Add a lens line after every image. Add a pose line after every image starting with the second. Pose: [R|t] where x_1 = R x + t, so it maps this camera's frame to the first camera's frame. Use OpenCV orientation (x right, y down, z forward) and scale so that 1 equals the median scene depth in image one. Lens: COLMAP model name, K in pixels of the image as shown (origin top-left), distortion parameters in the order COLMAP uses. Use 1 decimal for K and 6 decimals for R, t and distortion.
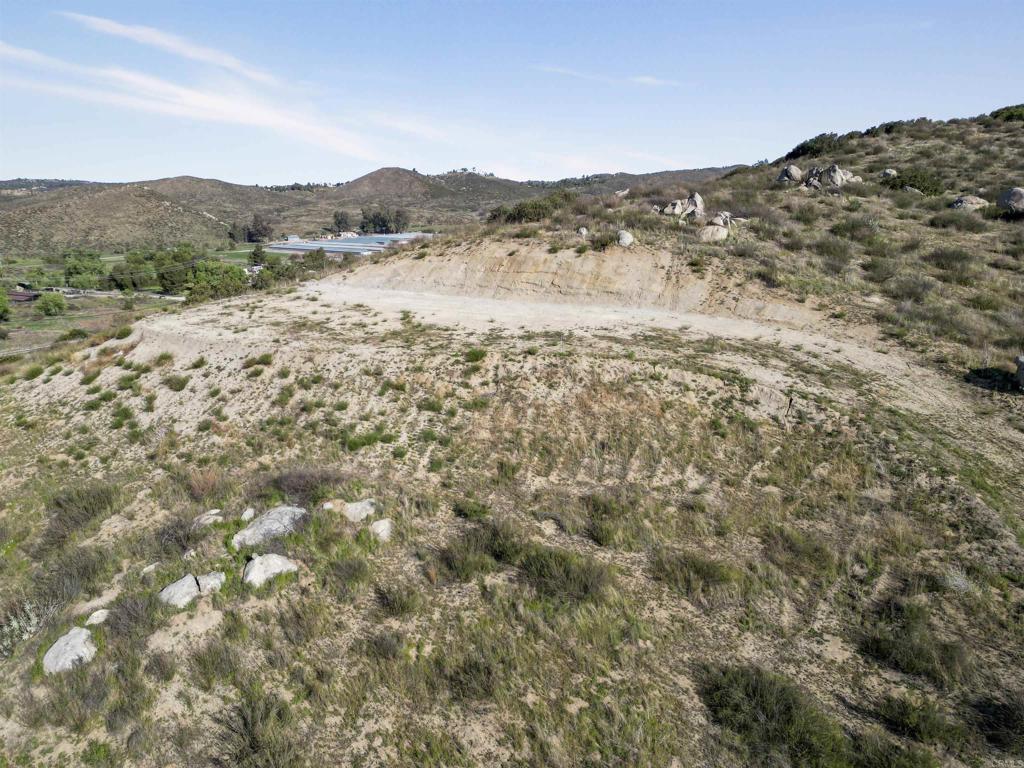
lens RADIAL K [[758.3, 0, 507.0], [0, 758.3, 378.9], [0, 0, 1]] dist [0.081545, -0.073890]
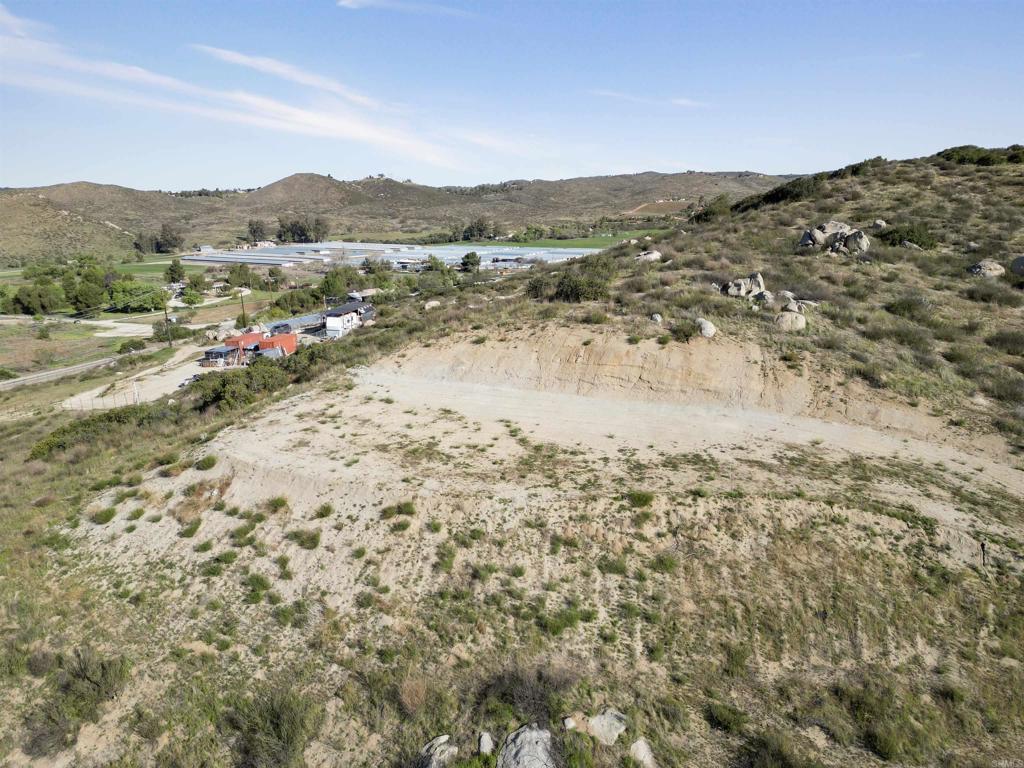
lens RADIAL K [[758.3, 0, 514.2], [0, 758.3, 377.1], [0, 0, 1]] dist [0.081545, -0.073890]
pose [[0.993145, -0.026807, 0.113777, -0.263424], [0.027728, 0.999594, -0.006526, -0.158269], [-0.113556, 0.009636, 0.993485, 0.073875]]
